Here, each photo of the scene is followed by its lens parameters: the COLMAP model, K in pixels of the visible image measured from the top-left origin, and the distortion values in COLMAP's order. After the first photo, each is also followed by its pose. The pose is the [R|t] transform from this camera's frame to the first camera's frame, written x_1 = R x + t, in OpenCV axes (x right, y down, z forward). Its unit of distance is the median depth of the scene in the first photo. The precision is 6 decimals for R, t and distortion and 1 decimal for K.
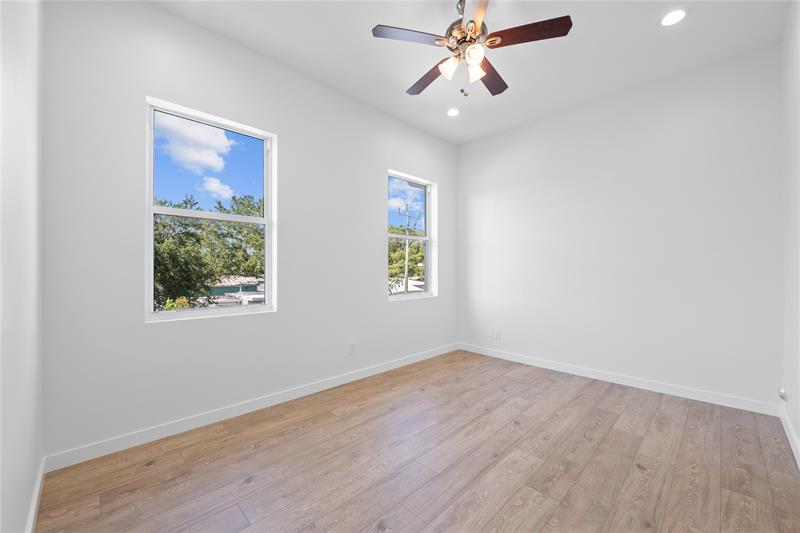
lens RADIAL K [[320.7, 0, 400.0], [0, 320.7, 266.5], [0, 0, 1]] dist [-0.000001, -0.000016]
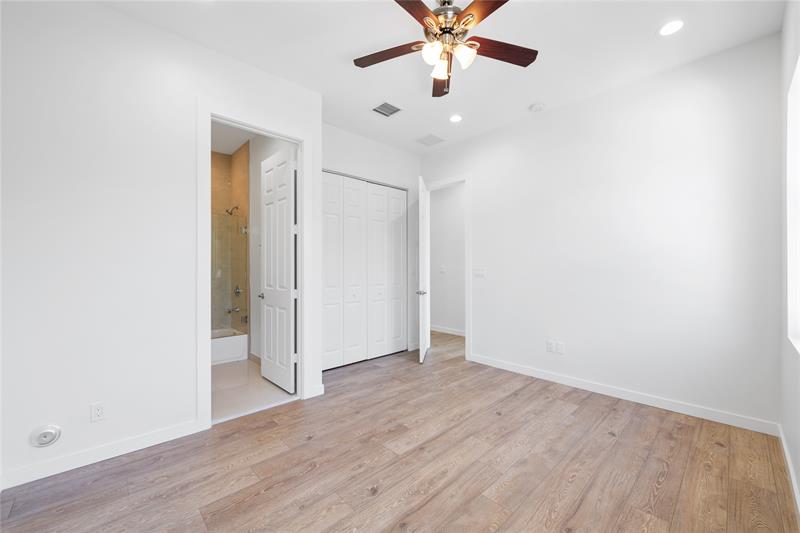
lens RADIAL K [[320.7, 0, 400.0], [0, 320.7, 266.5], [0, 0, 1]] dist [-0.000001, -0.000016]
pose [[-0.999775, 0.000595, 0.021215, 0.333301], [0.000342, 0.999929, -0.011926, -0.022688], [-0.021221, -0.011916, -0.999704, 2.007167]]
